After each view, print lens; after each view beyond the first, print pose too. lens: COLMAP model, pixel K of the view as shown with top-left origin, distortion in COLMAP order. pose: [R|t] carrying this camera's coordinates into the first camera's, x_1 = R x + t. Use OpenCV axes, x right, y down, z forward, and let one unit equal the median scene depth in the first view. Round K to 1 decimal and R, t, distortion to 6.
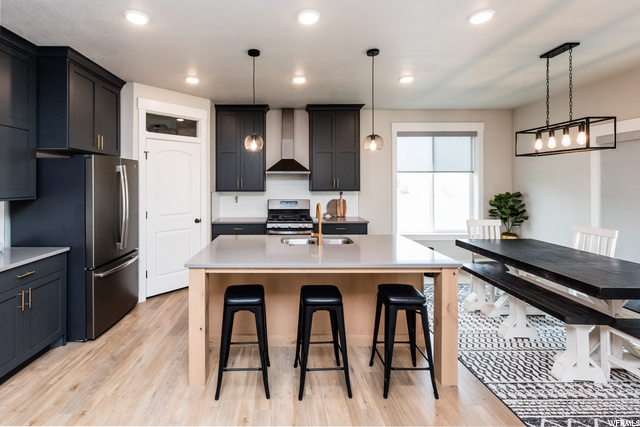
lens RADIAL K [[271.2, 0, 295.7], [0, 271.2, 185.4], [0, 0, 1]] dist [-0.000019, 0.001192]
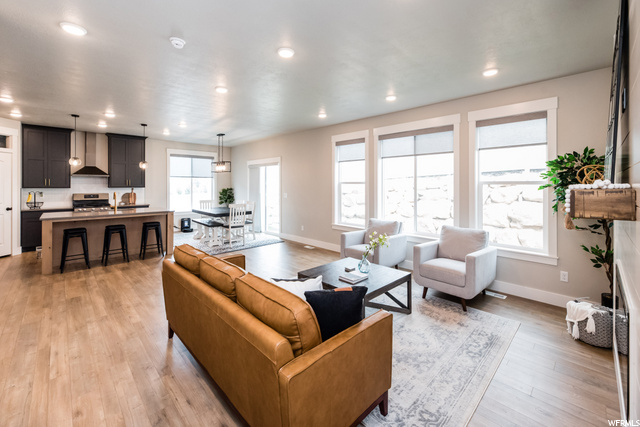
lens RADIAL K [[271.2, 0, 306.7], [0, 271.2, 187.0], [0, 0, 1]] dist [-0.000019, 0.001192]
pose [[0.768818, -0.000161, 0.639468, -0.073621], [-0.004784, 0.999971, 0.006004, 0.003236], [-0.639450, -0.007676, 0.768794, -0.995476]]
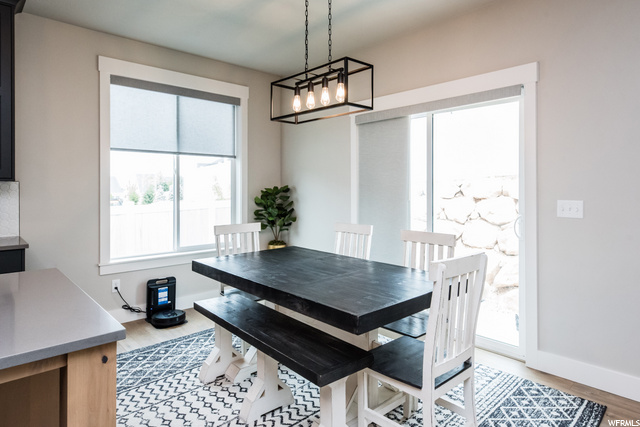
lens RADIAL K [[370.6, 0, 325.0], [0, 370.6, 193.1], [0, 0, 1]] dist [0.006004, -0.000296]
pose [[0.730838, -0.004312, 0.682537, 0.195656], [-0.003146, 0.999948, 0.009686, 0.035083], [-0.682544, -0.009226, 0.730787, 0.173437]]
